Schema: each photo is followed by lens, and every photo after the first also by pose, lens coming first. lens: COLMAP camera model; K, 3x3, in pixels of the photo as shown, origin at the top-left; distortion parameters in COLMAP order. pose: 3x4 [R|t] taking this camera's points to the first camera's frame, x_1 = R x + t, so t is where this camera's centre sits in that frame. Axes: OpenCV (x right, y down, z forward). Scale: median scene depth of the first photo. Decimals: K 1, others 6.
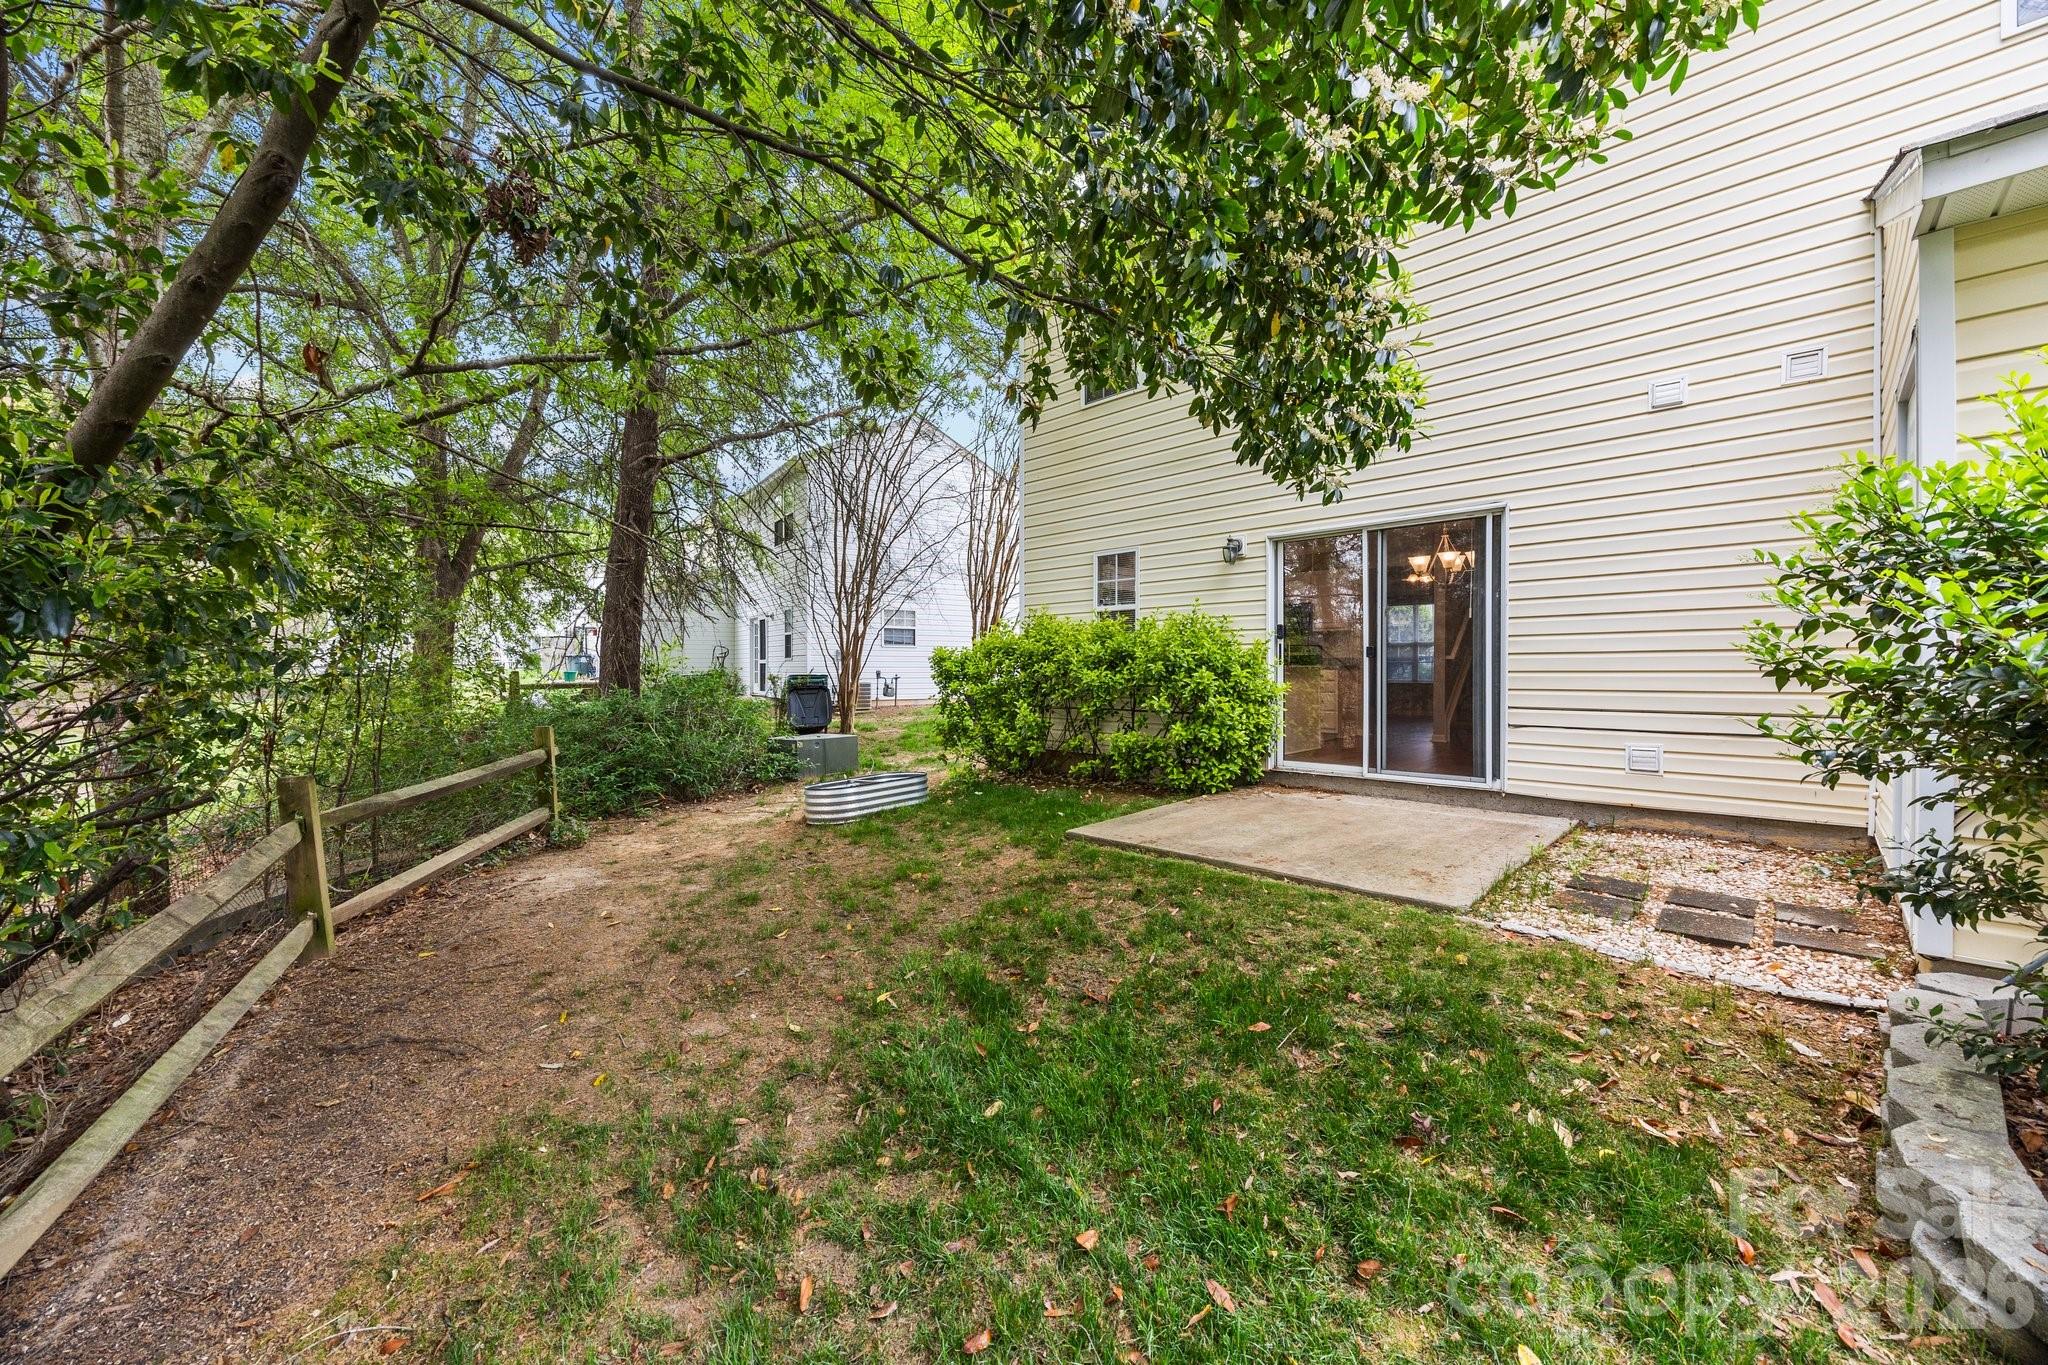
lens RADIAL K [[781.5, 0, 1024.0], [0, 781.5, 682.5], [0, 0, 1]] dist [-0.001507, -0.000340]
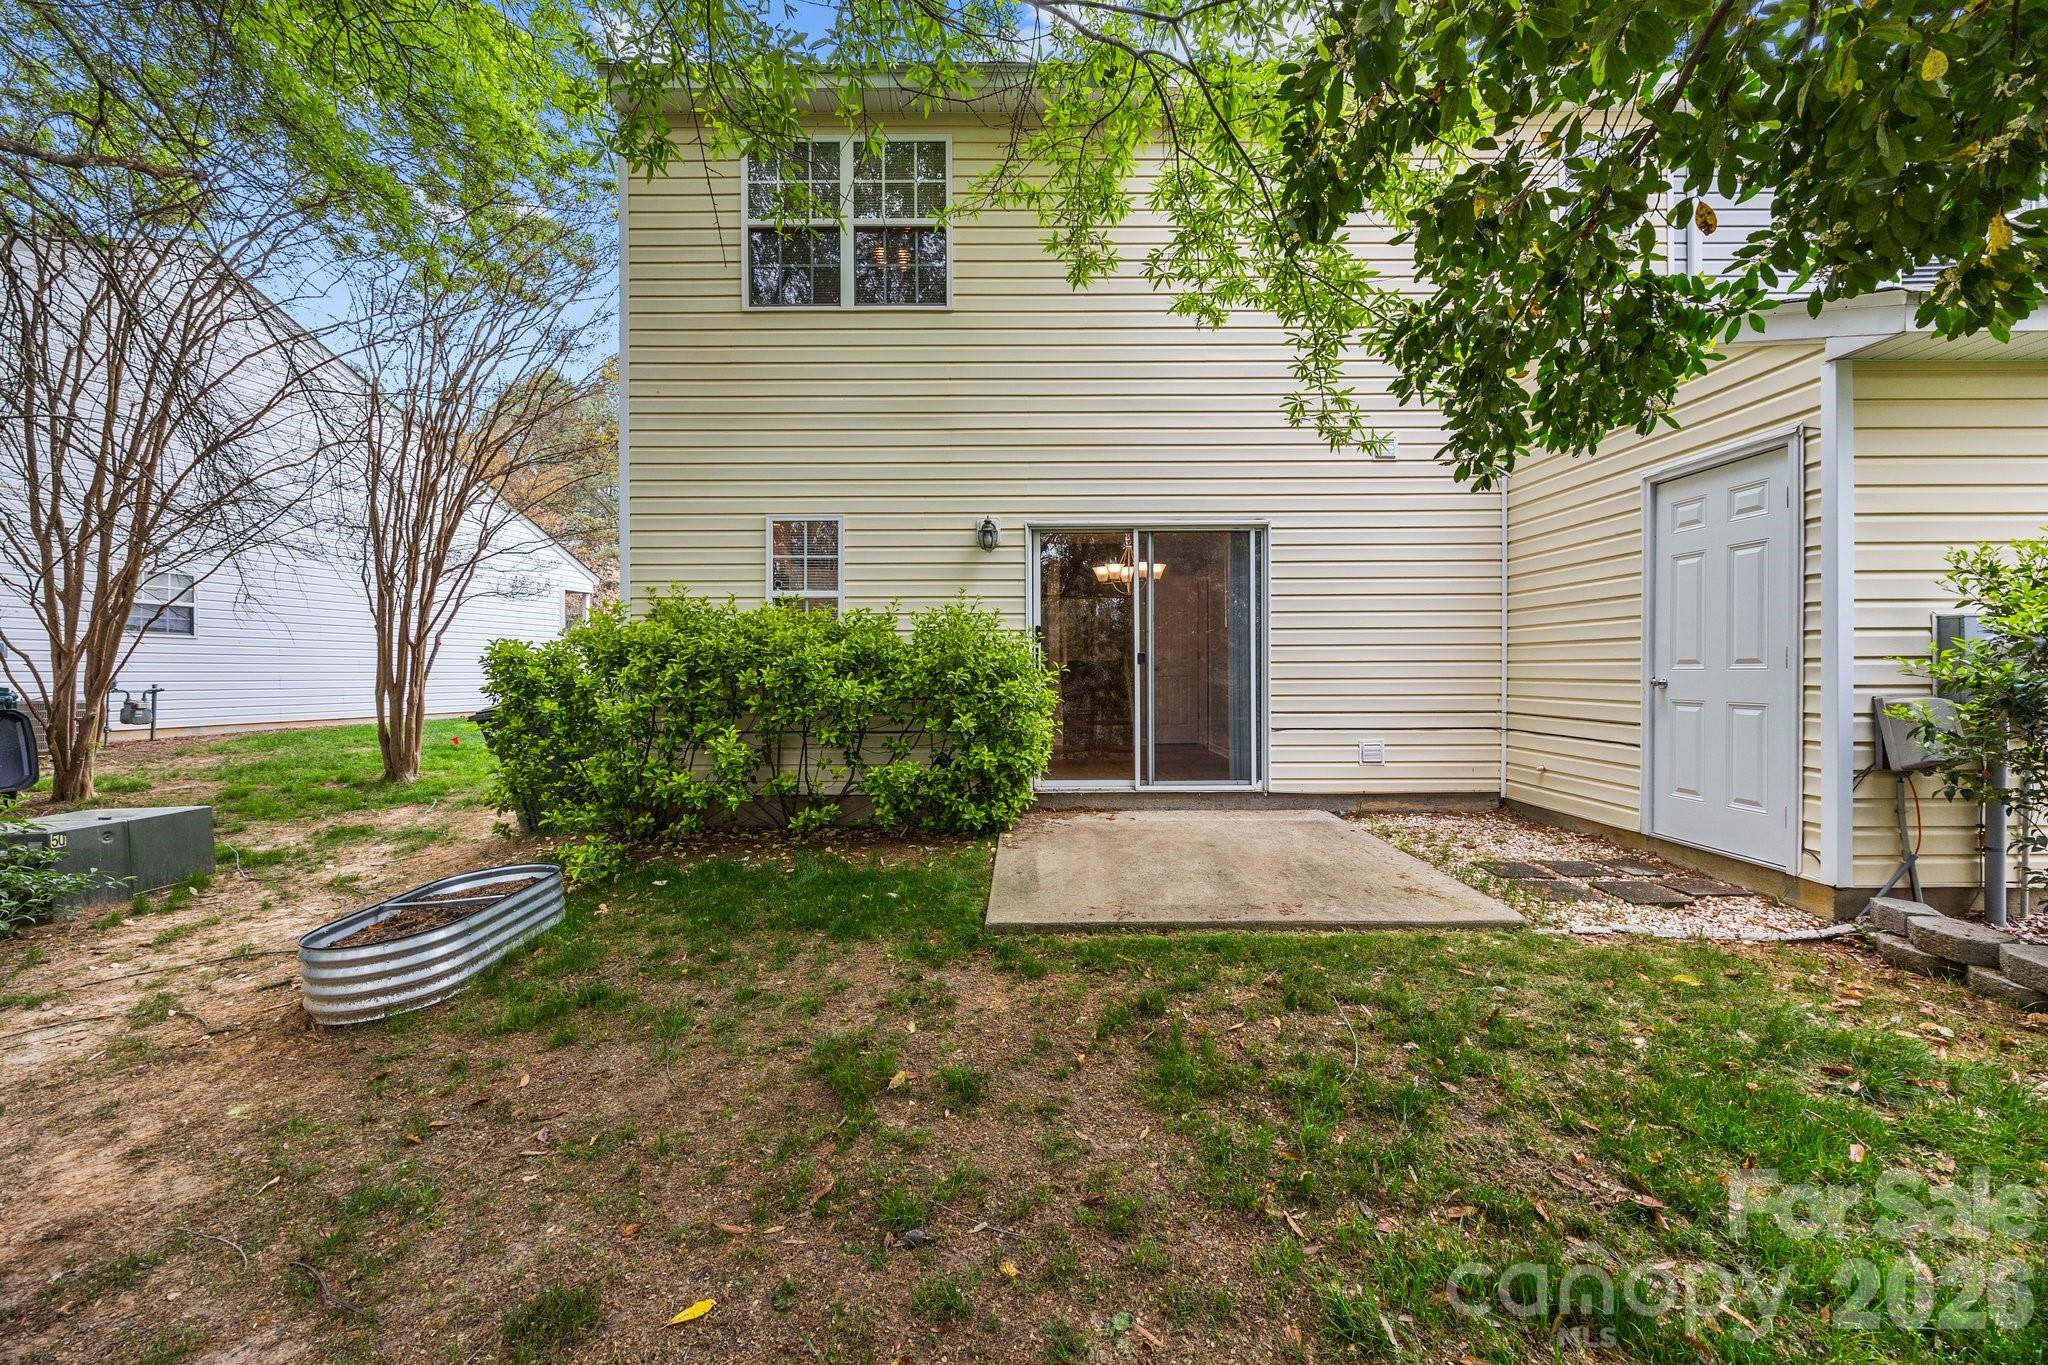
lens RADIAL K [[779.4, 0, 1035.9], [0, 779.4, 683.2], [0, 0, 1]] dist [-0.014164, -0.000086]
pose [[0.709007, -0.009335, 0.705139, -0.317201], [0.013250, 0.999912, -0.000085, -0.010716], [-0.705077, 0.009404, 0.709069, 0.416438]]
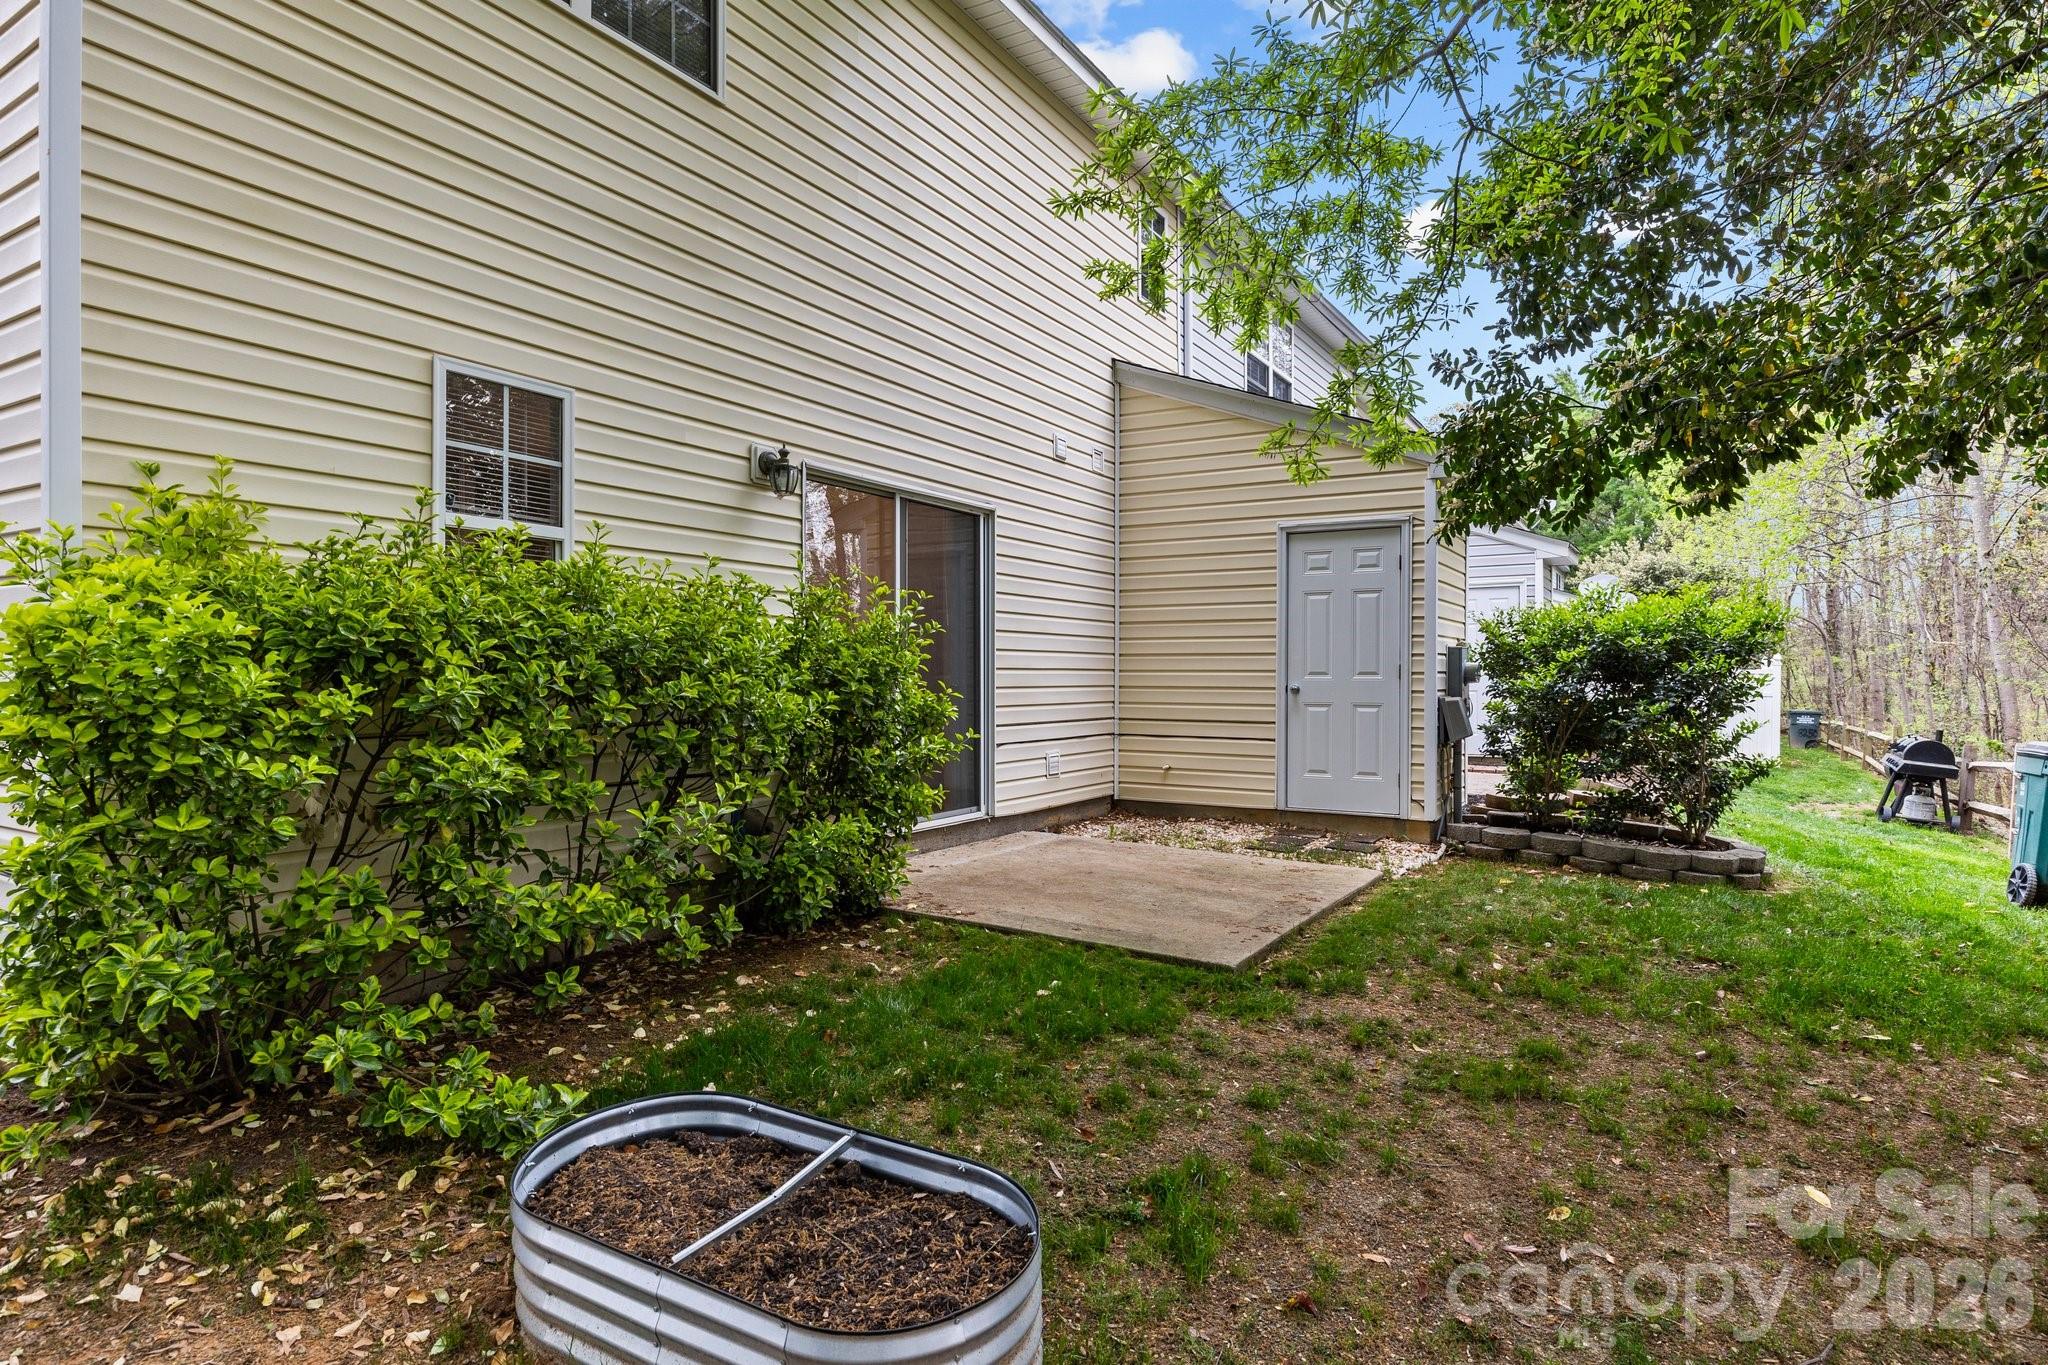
lens RADIAL K [[1107.2, 0, 1024.0], [0, 1107.2, 682.5], [0, 0, 1]] dist [-0.003547, -0.000390]
pose [[-0.238370, -0.003266, 0.971169, -0.598064], [0.014443, 0.999872, 0.006908, -0.025140], [-0.971067, 0.015673, -0.238293, 1.132496]]
